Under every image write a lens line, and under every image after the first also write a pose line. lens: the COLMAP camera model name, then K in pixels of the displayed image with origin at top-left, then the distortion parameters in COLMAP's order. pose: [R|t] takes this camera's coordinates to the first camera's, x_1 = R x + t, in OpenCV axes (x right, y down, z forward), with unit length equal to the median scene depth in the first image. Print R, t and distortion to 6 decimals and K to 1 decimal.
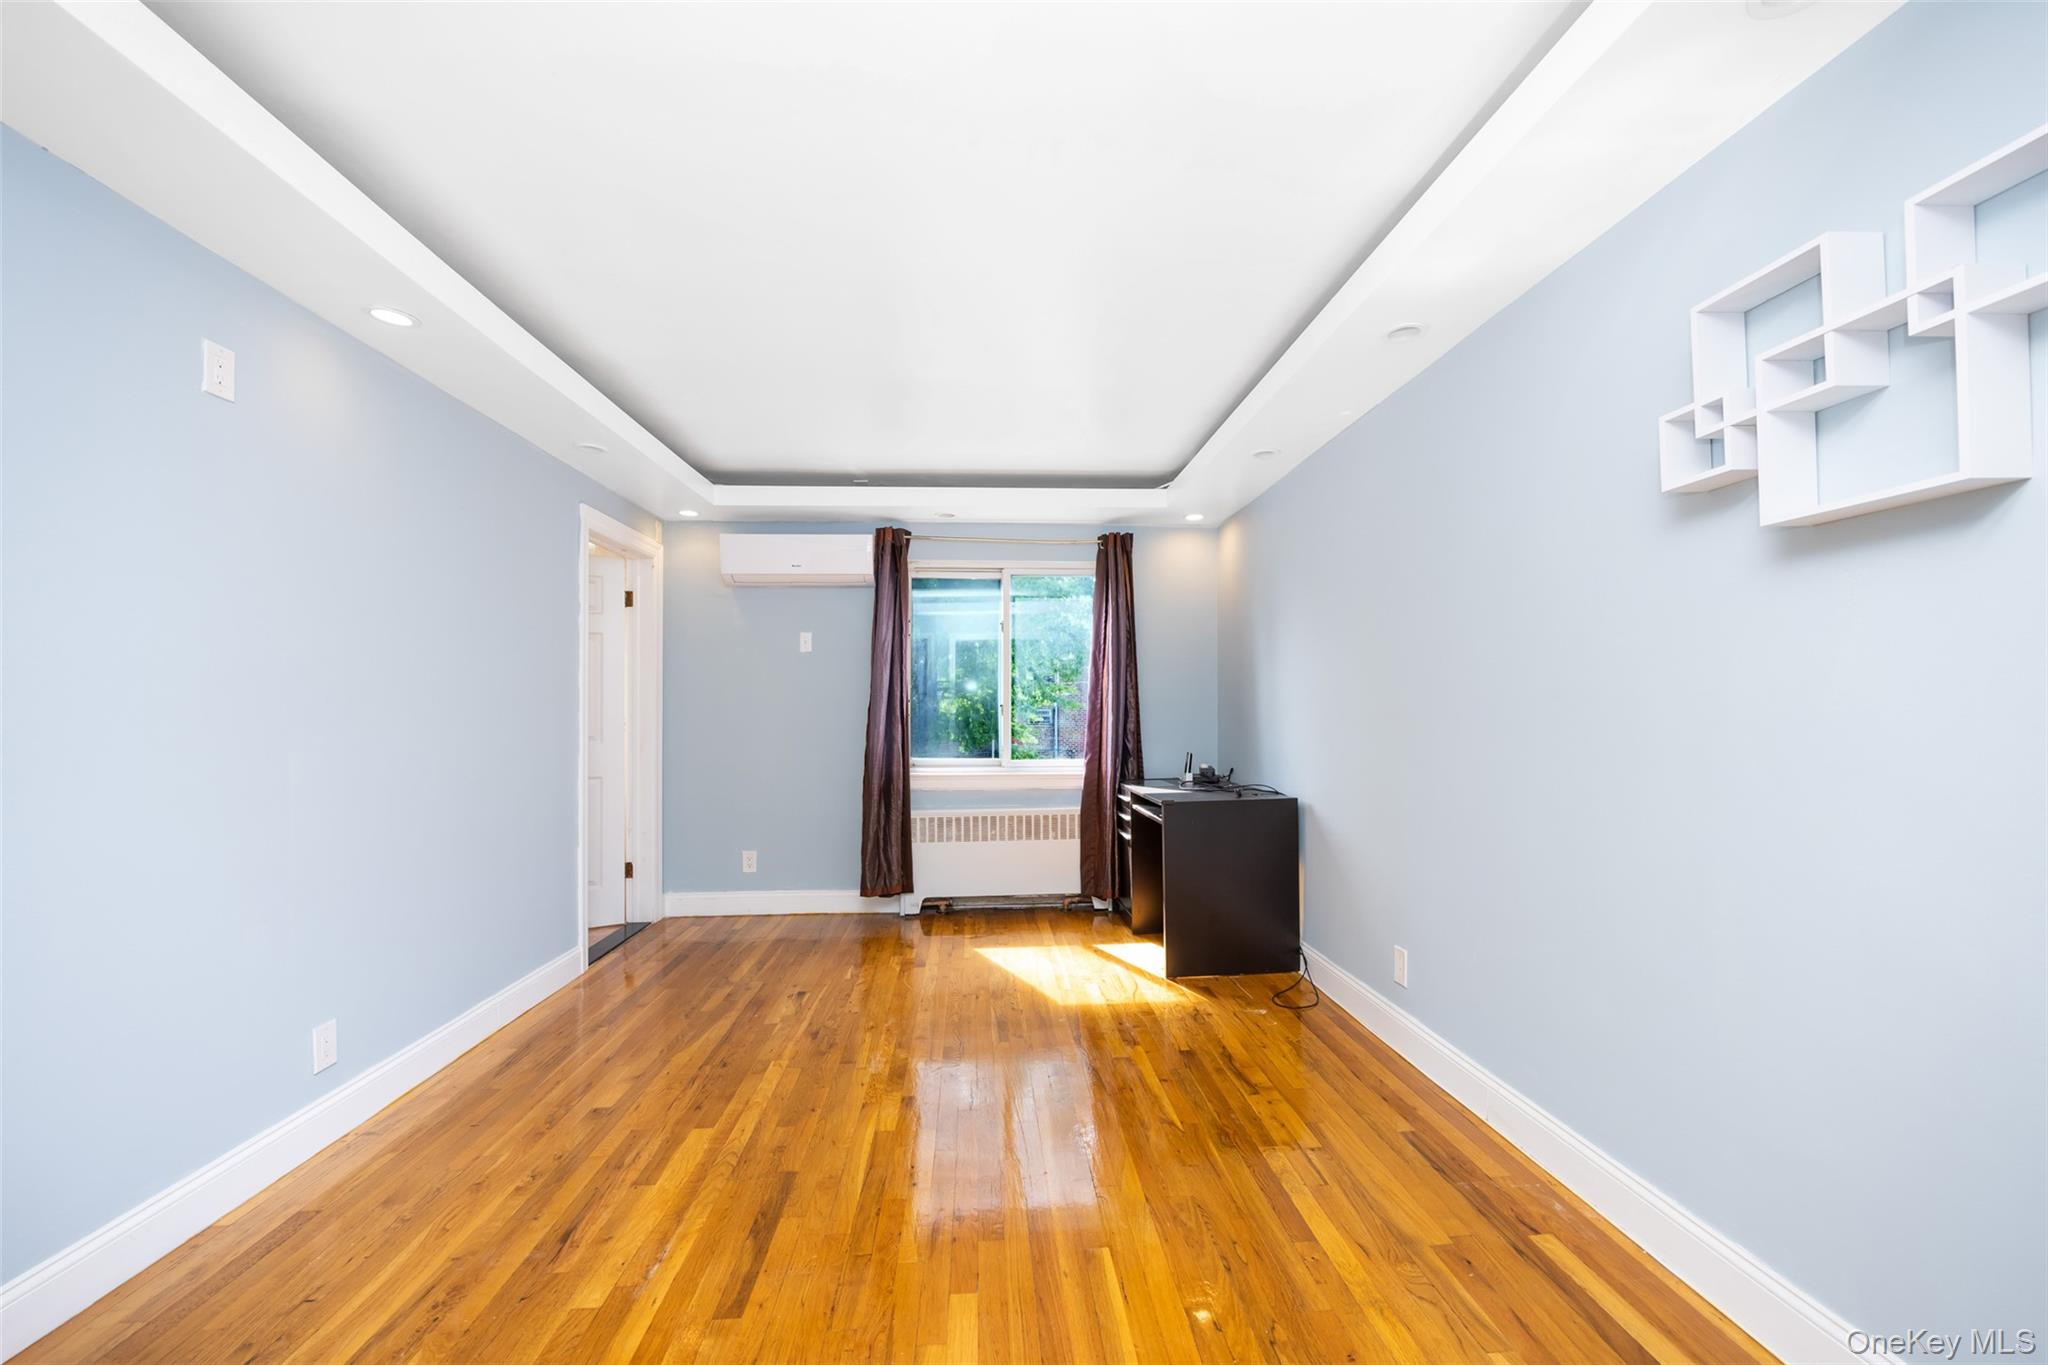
lens RADIAL K [[826.6, 0, 1034.4], [0, 826.6, 685.5], [0, 0, 1]] dist [-0.001728, -0.000268]
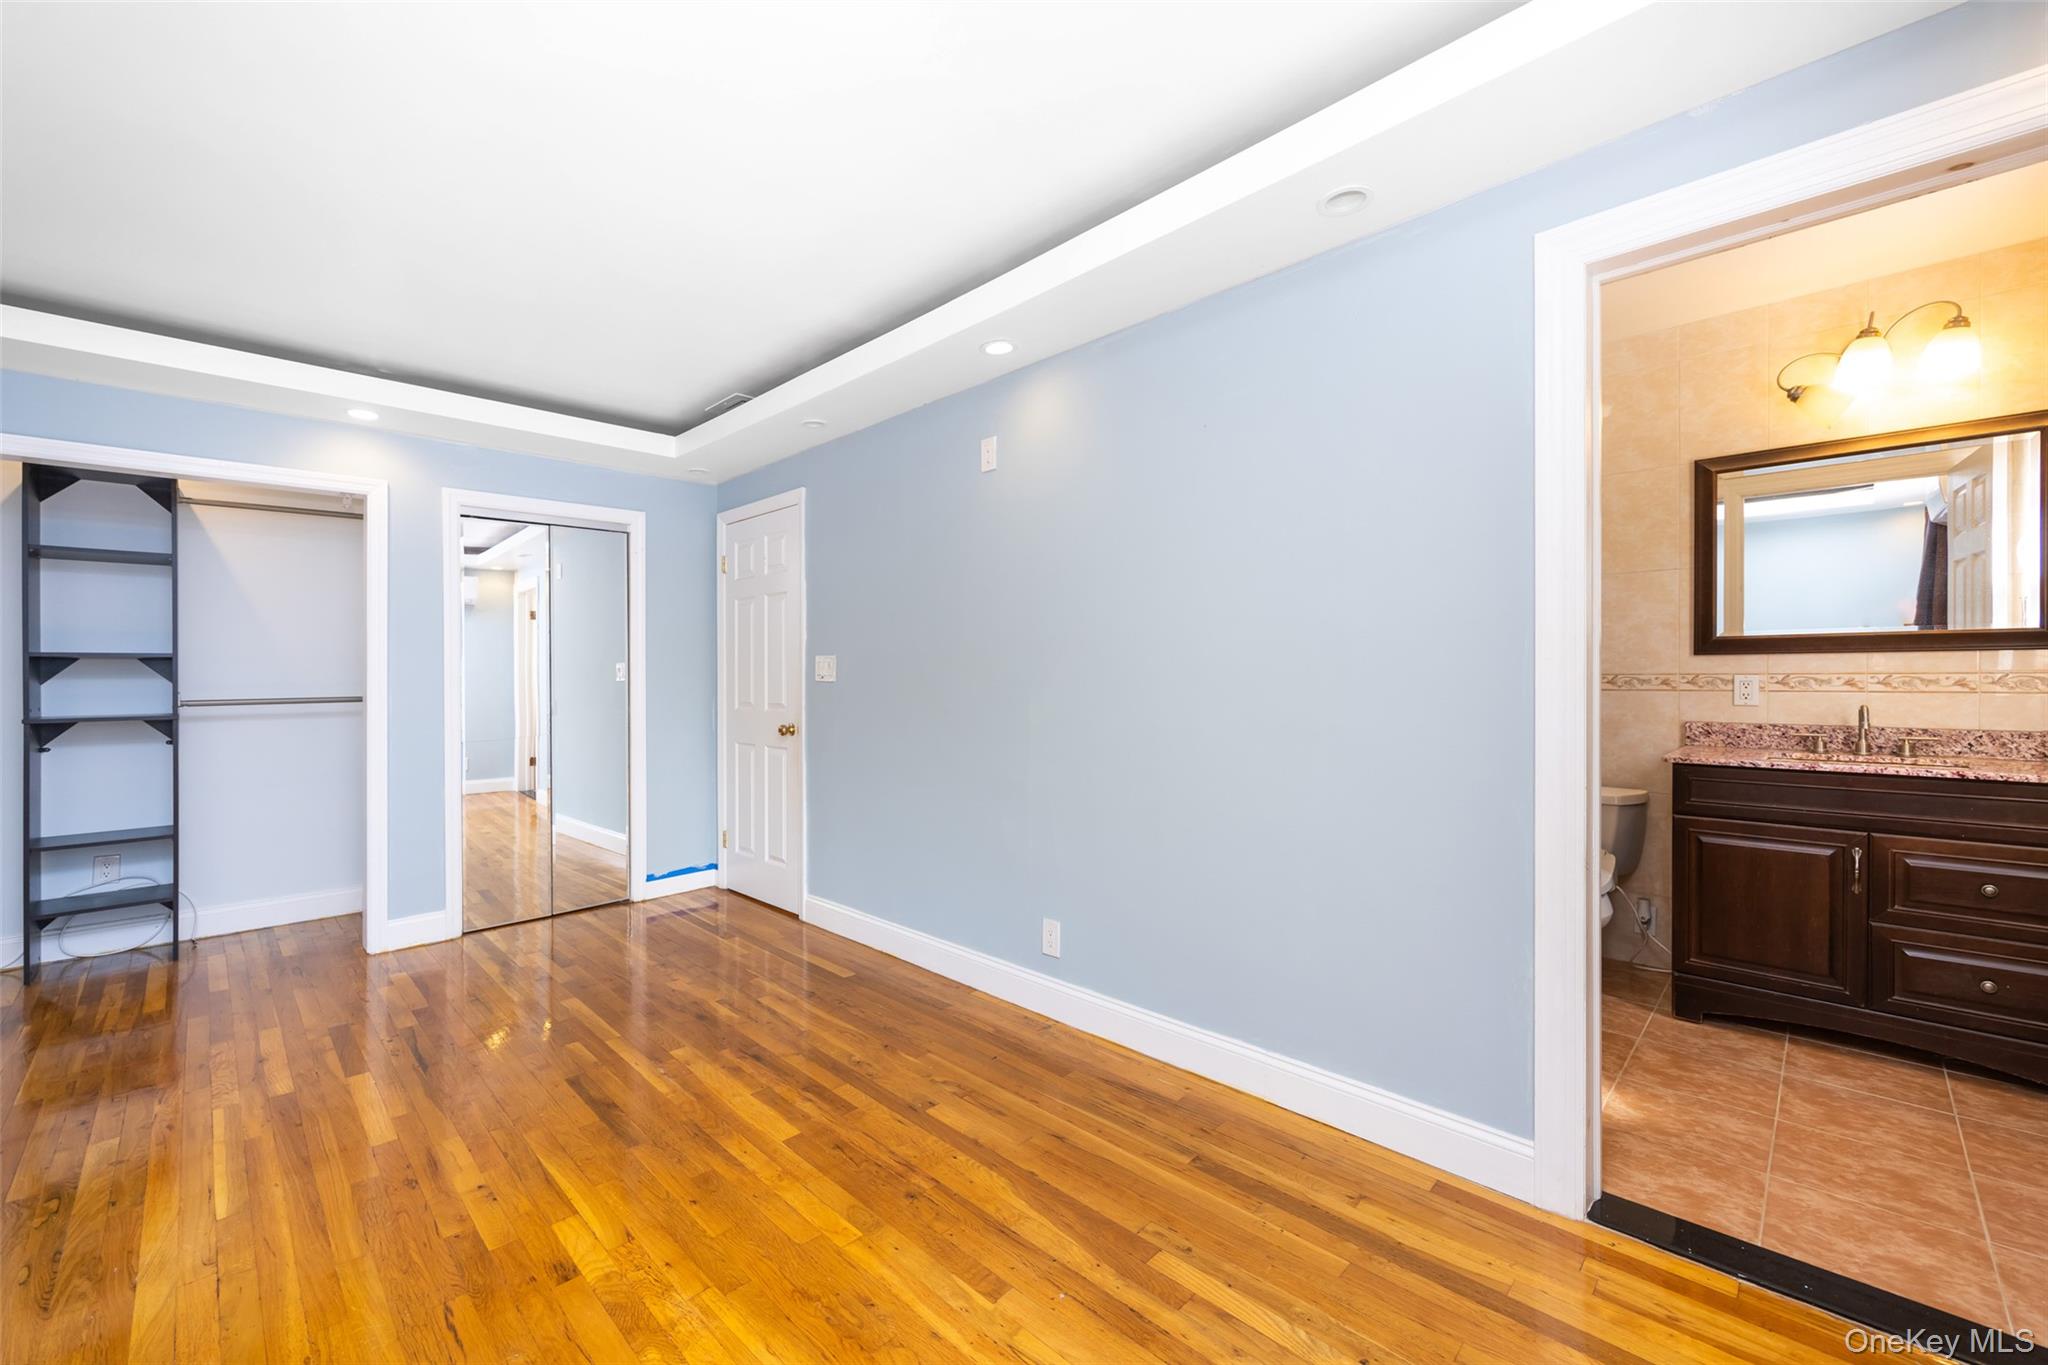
lens RADIAL K [[830.8, 0, 1017.8], [0, 830.8, 638.9], [0, 0, 1]] dist [-0.001465, 0.000045]
pose [[-0.754894, -0.010691, -0.655760, 0.019535], [0.034068, 0.997878, -0.055488, 0.052517], [0.654961, -0.064228, -0.752928, 2.103548]]
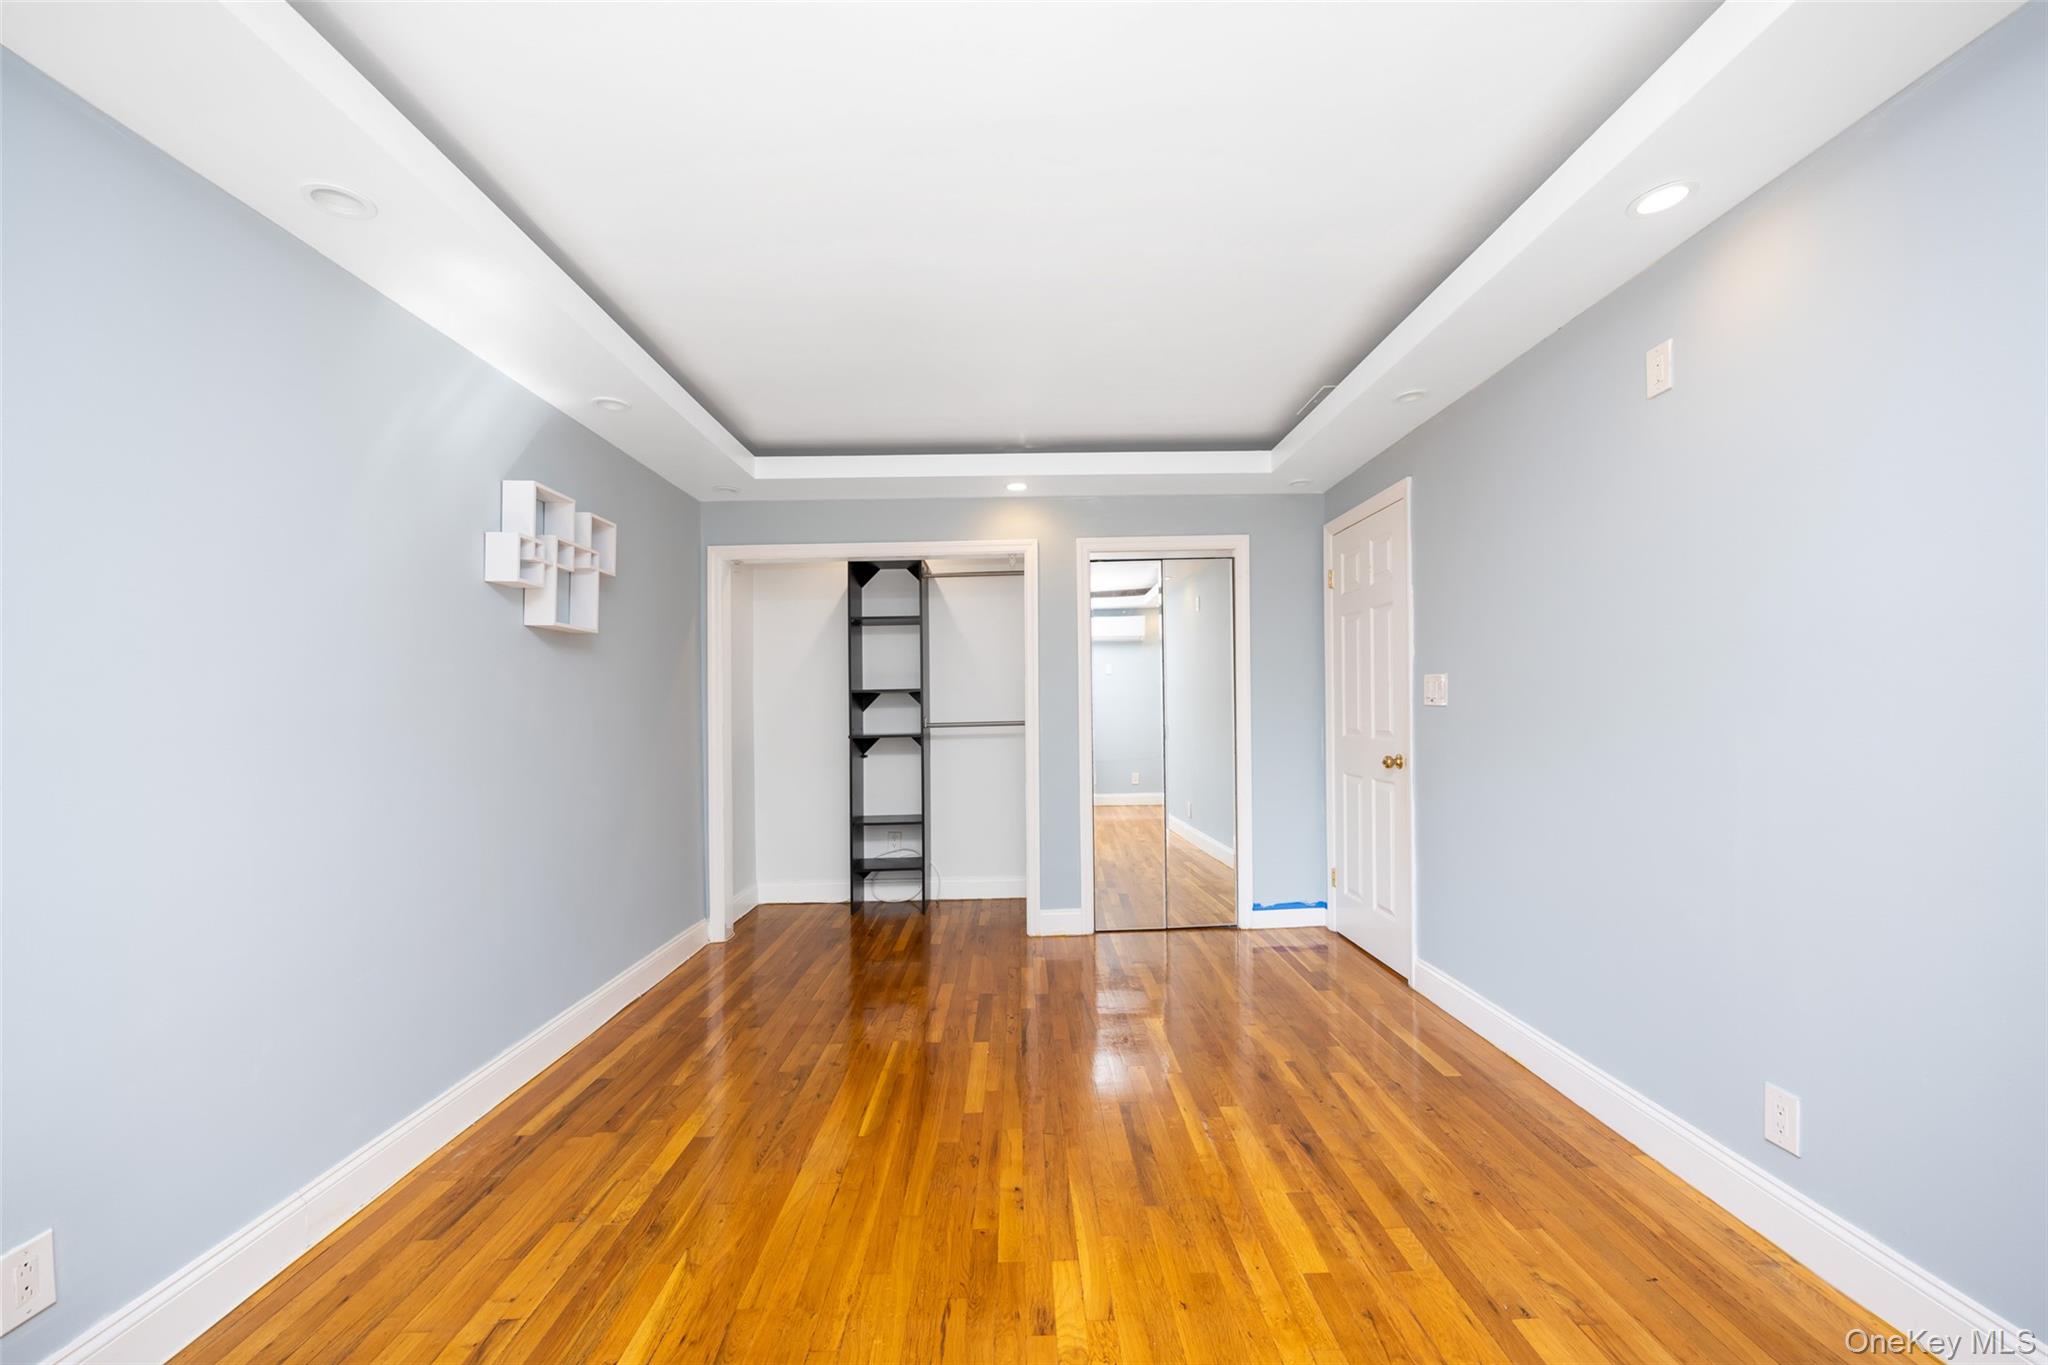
lens RADIAL K [[826.6, 0, 1034.4], [0, 826.6, 685.5], [0, 0, 1]] dist [-0.001728, -0.000268]
pose [[-0.998392, 0.031809, 0.046926, -0.225839], [0.029235, 0.998083, -0.054552, 0.056190], [-0.048571, -0.053093, -0.997408, 1.968779]]
